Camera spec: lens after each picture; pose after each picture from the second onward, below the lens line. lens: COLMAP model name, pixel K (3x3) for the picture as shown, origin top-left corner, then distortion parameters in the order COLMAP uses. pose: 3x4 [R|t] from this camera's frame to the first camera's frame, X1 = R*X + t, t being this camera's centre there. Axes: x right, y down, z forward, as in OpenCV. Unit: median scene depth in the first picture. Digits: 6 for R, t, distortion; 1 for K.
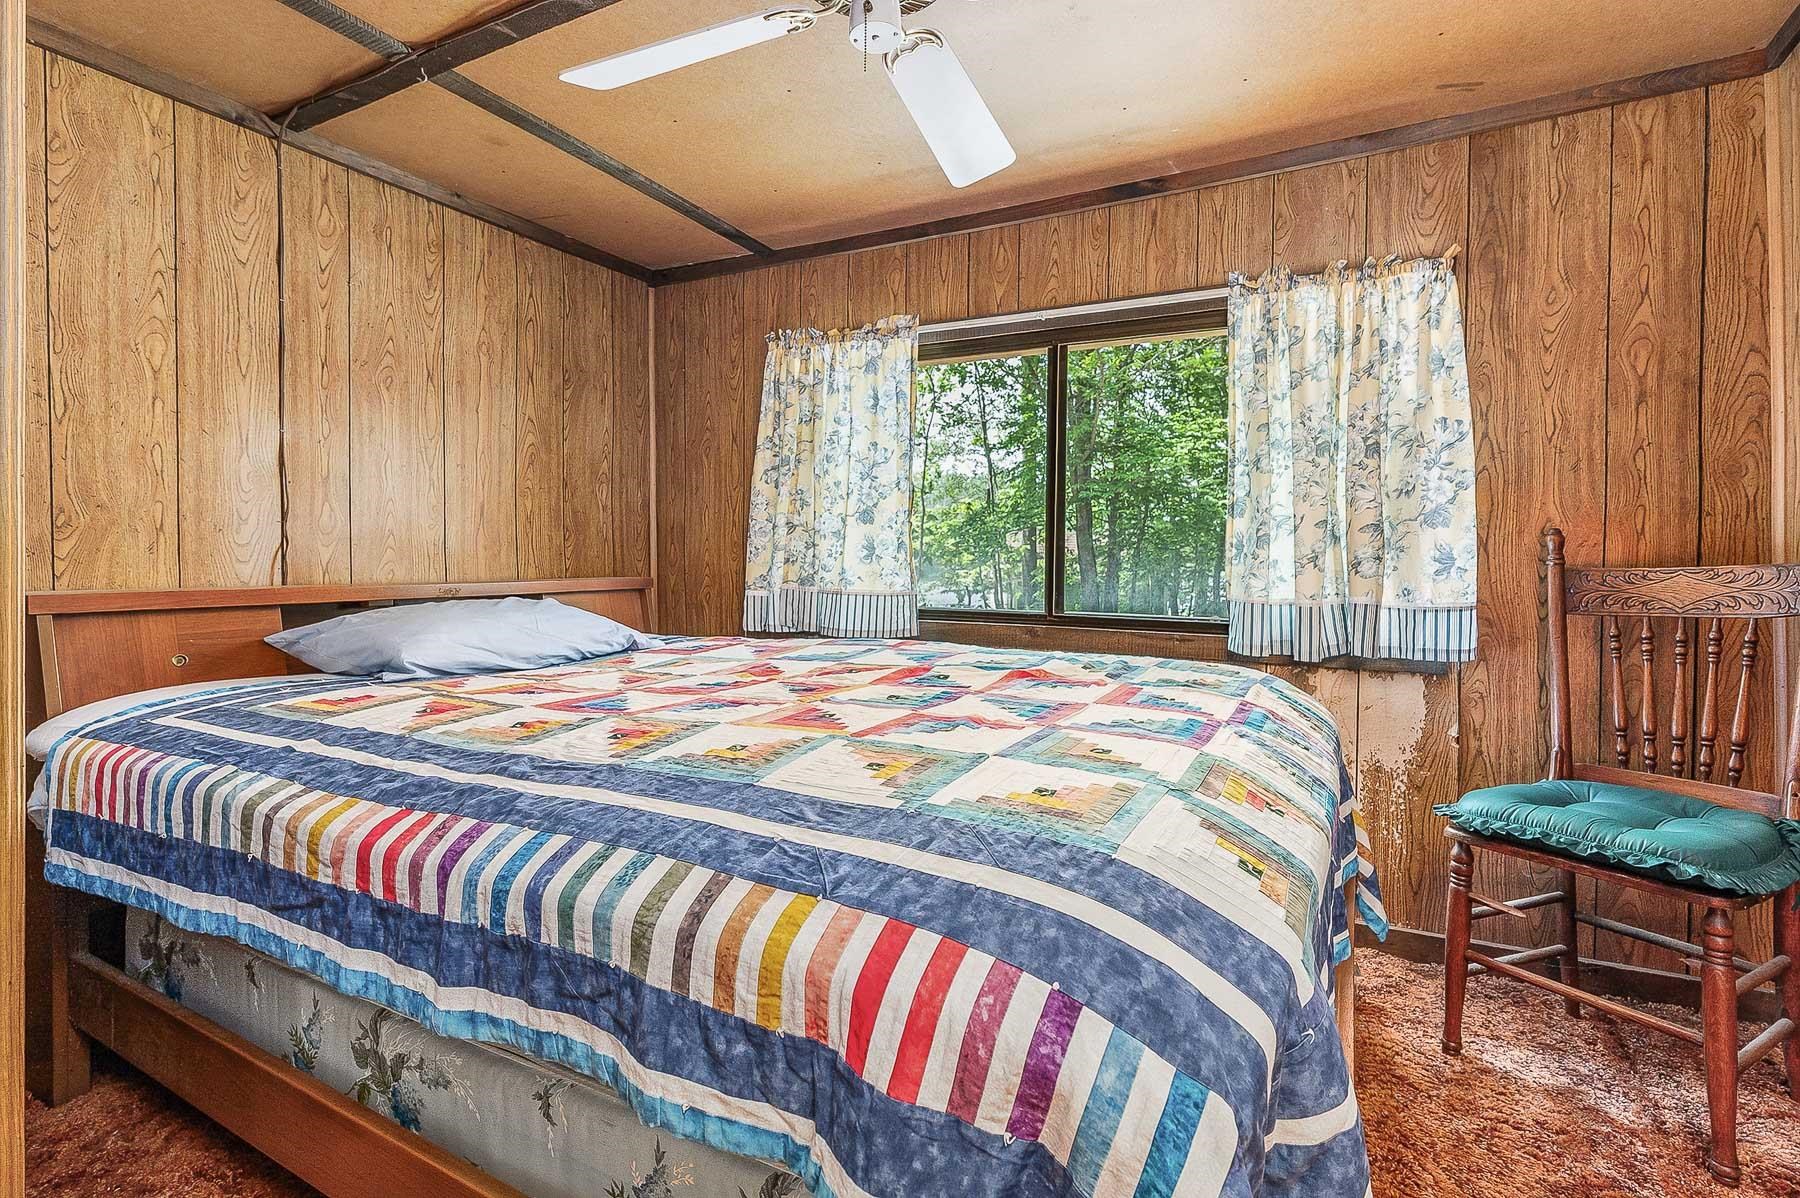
lens RADIAL K [[852.4, 0, 895.7], [0, 852.4, 578.9], [0, 0, 1]] dist [-0.000419, -0.000222]
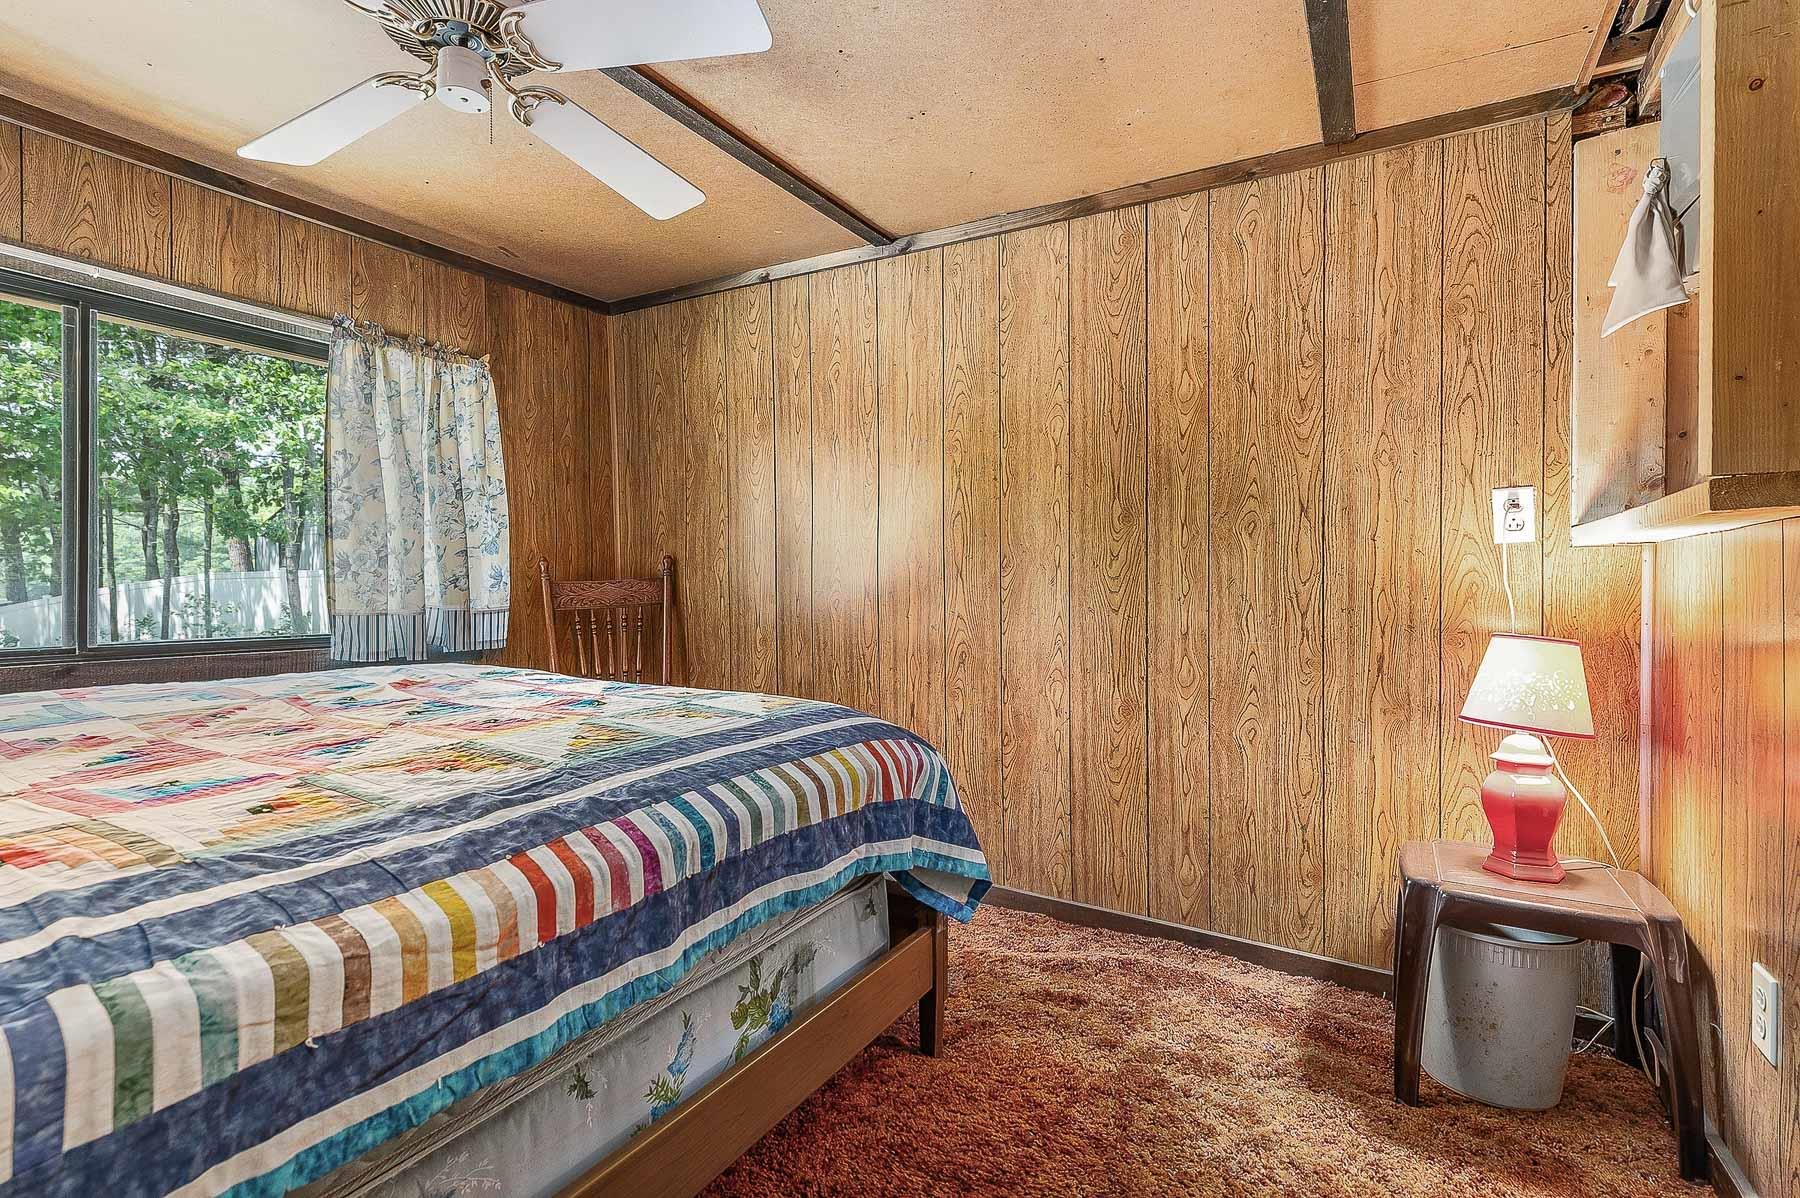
lens RADIAL K [[852.4, 0, 895.7], [0, 852.4, 578.9], [0, 0, 1]] dist [-0.000419, -0.000222]
pose [[0.038608, -0.005012, 0.999242, -0.750229], [0.020070, 0.999790, 0.004239, -0.011527], [-0.999053, 0.019891, 0.038700, 0.280304]]
